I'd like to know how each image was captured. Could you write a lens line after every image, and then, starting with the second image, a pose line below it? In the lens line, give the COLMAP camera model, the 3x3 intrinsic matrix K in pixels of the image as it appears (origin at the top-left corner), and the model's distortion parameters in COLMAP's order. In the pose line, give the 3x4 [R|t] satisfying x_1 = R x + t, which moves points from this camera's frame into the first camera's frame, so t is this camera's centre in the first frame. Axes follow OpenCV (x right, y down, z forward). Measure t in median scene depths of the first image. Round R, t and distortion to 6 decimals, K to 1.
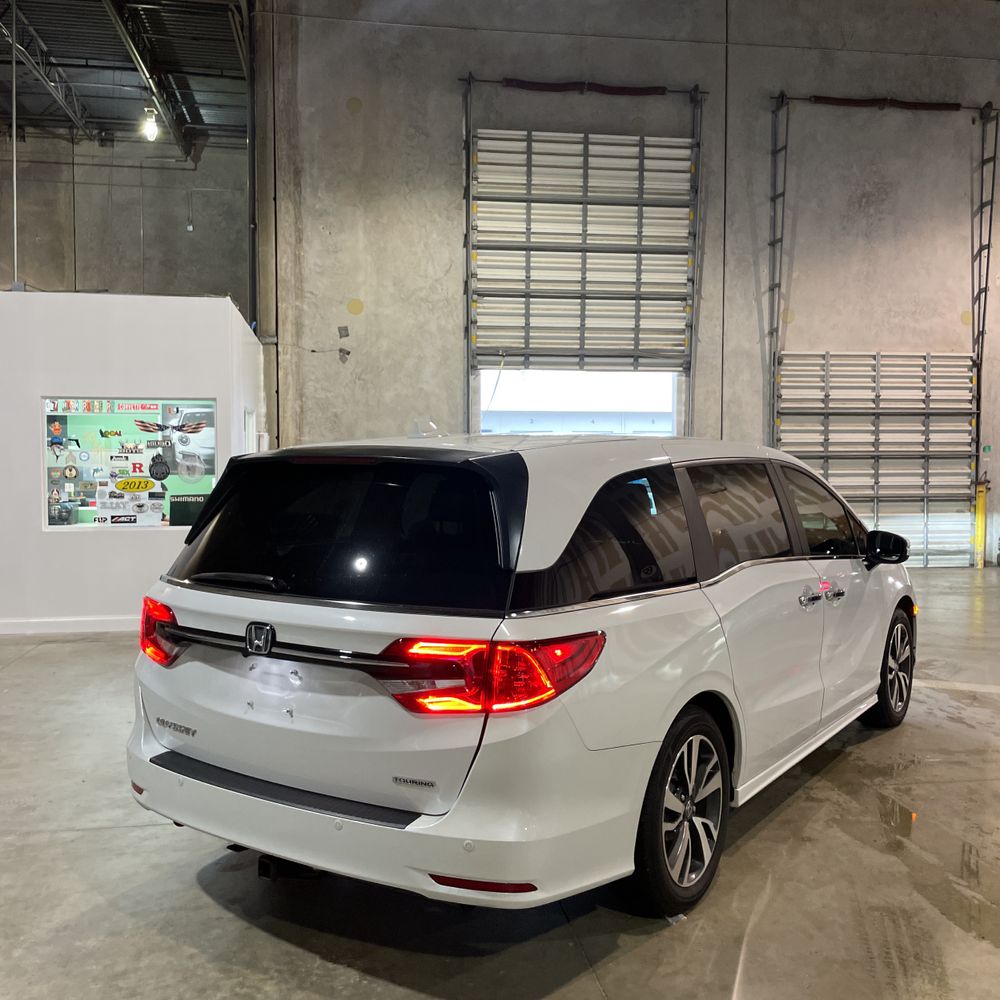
lens RADIAL K [[1013.4, 0, 494.4], [0, 1013.4, 507.0], [0, 0, 1]] dist [0.026576, 0.000000]
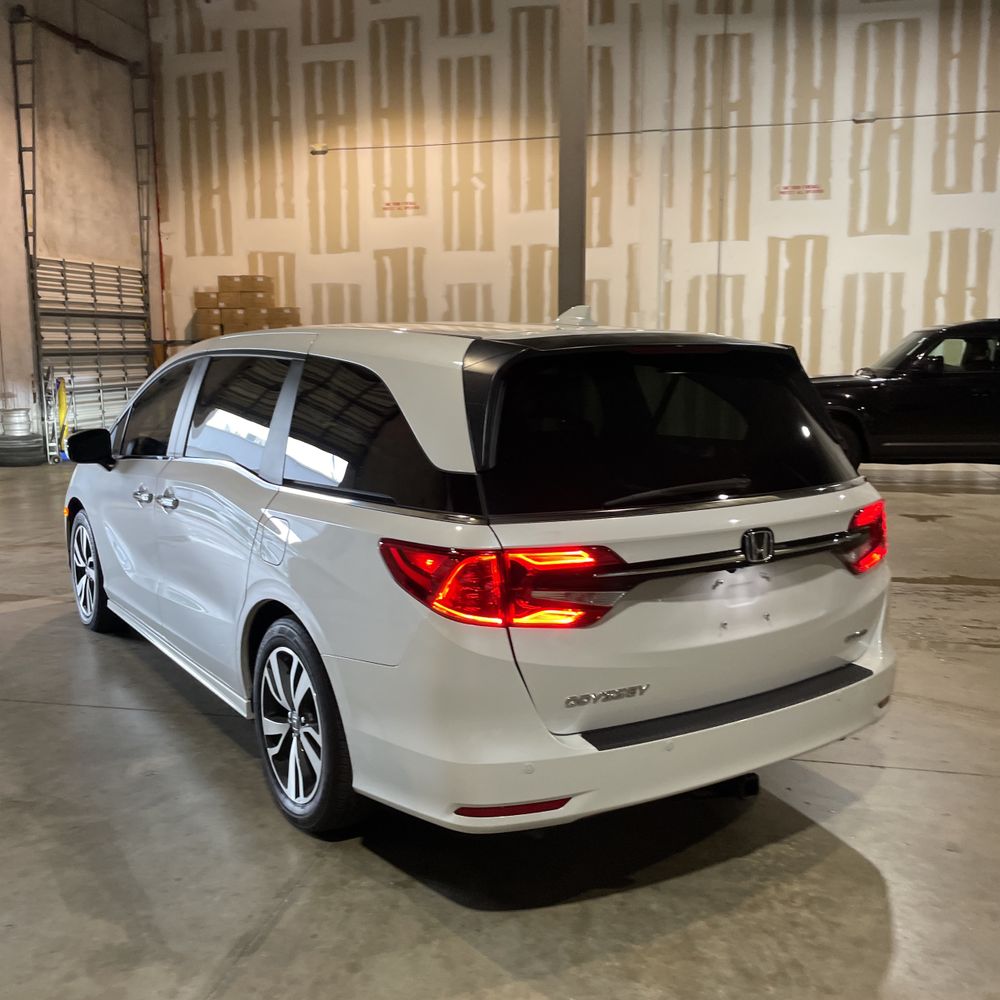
lens RADIAL K [[1013.4, 0, 493.1], [0, 1013.4, 502.0], [0, 0, 1]] dist [0.026576, 0.000000]
pose [[0.370044, -0.135828, 0.919031, -0.277386], [0.050456, 0.990732, 0.126110, -0.008827], [-0.927643, -0.000296, 0.373468, 0.211637]]
